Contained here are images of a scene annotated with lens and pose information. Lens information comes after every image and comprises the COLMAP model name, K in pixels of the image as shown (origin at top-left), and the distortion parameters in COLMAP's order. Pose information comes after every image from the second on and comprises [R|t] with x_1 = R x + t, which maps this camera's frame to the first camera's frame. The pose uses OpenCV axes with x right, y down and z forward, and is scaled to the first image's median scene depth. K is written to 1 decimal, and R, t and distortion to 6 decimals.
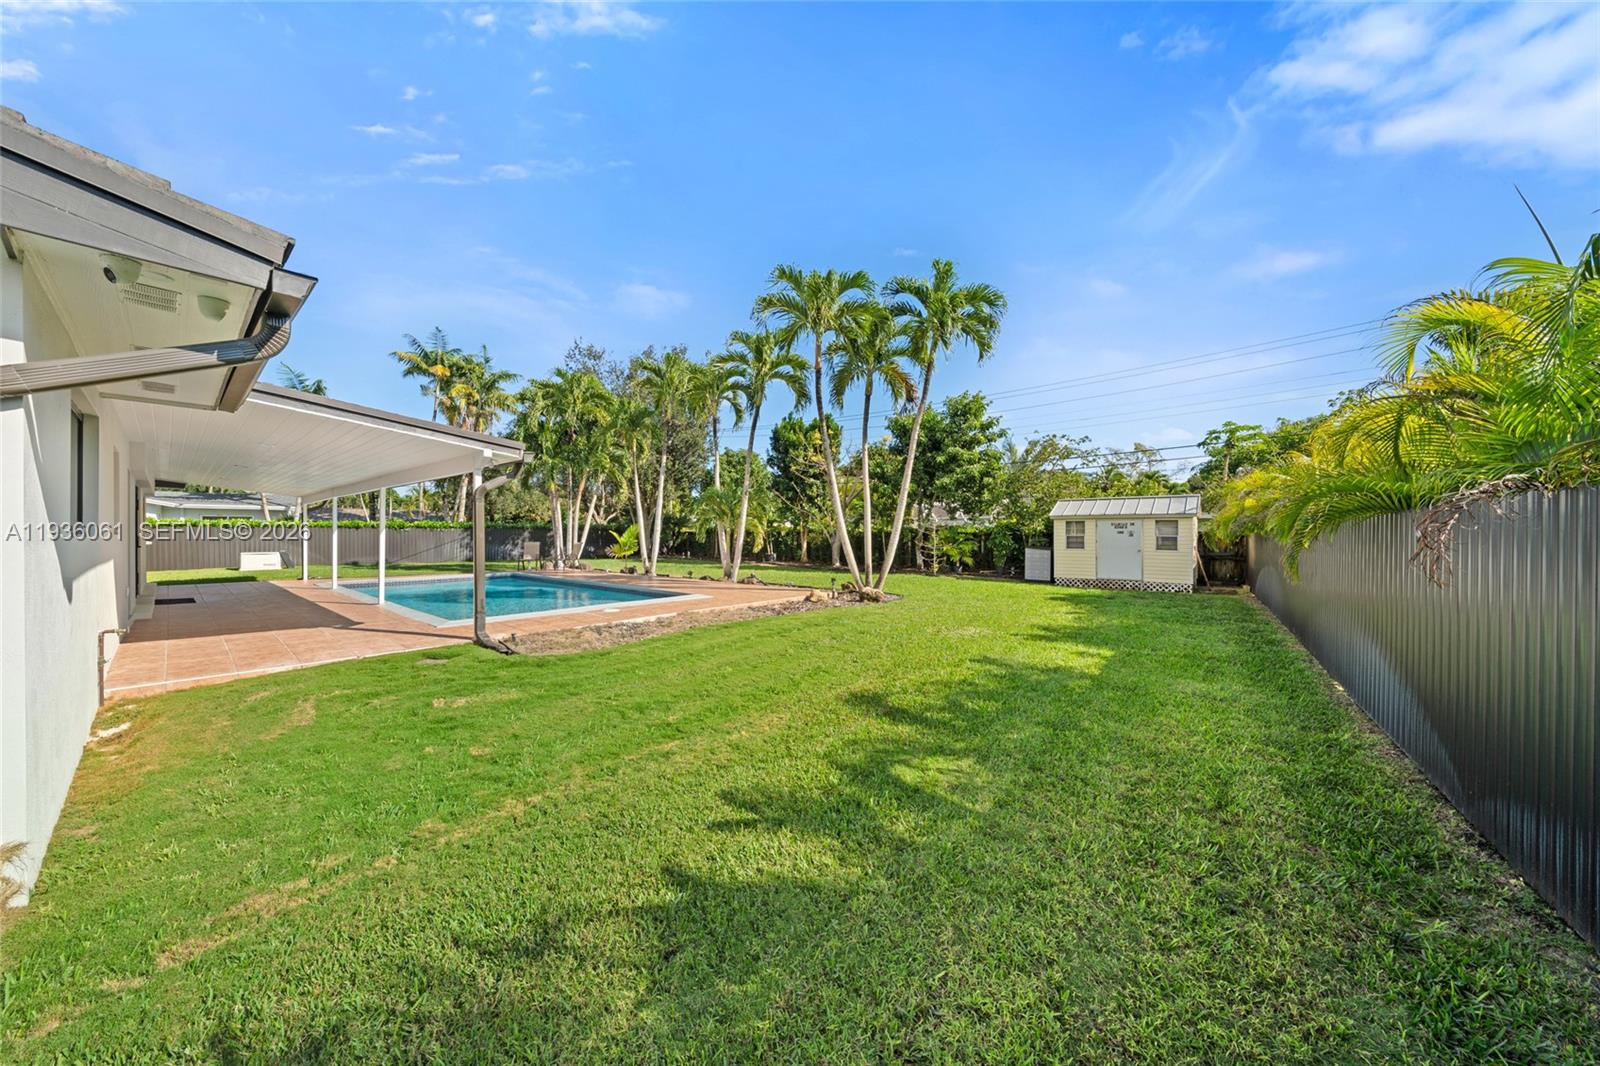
lens RADIAL K [[546.5, 0, 801.5], [0, 546.5, 537.7], [0, 0, 1]] dist [-0.004984, 0.000161]
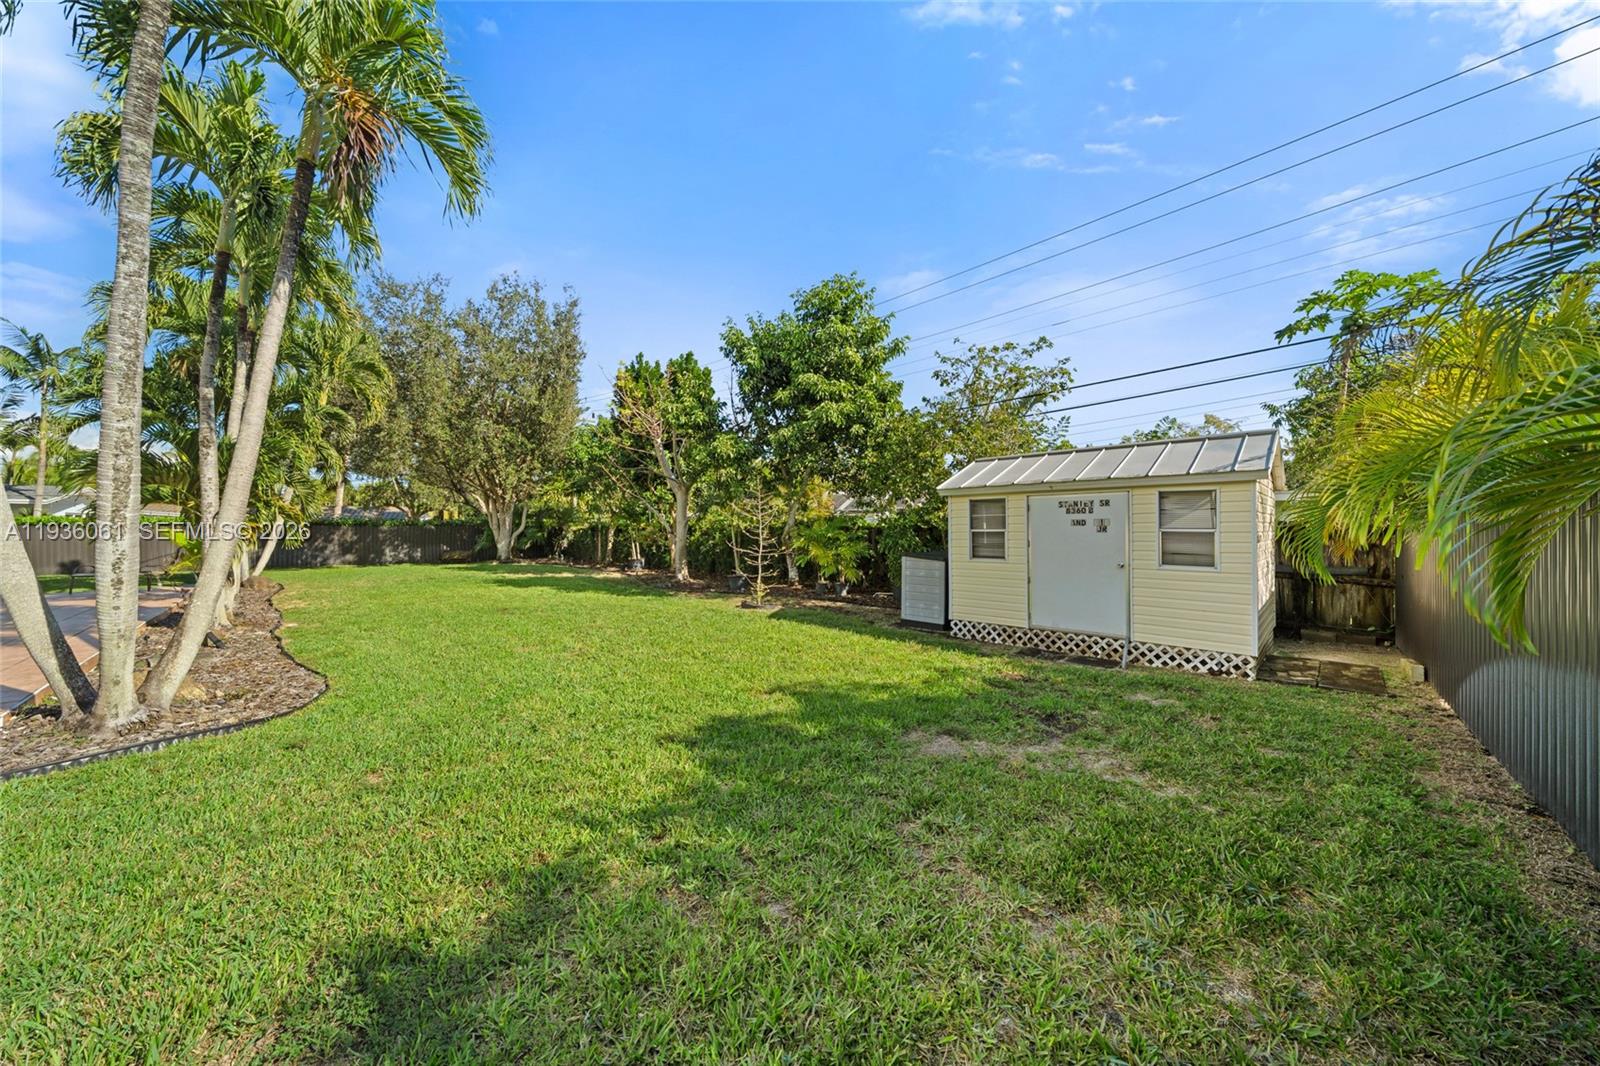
lens RADIAL K [[546.5, 0, 798.4], [0, 546.5, 535.7], [0, 0, 1]] dist [-0.004984, 0.000161]
pose [[0.994245, -0.001870, -0.107117, 0.387673], [0.001678, 0.999997, -0.001882, 0.001024], [0.107121, 0.001691, 0.994245, 0.518213]]
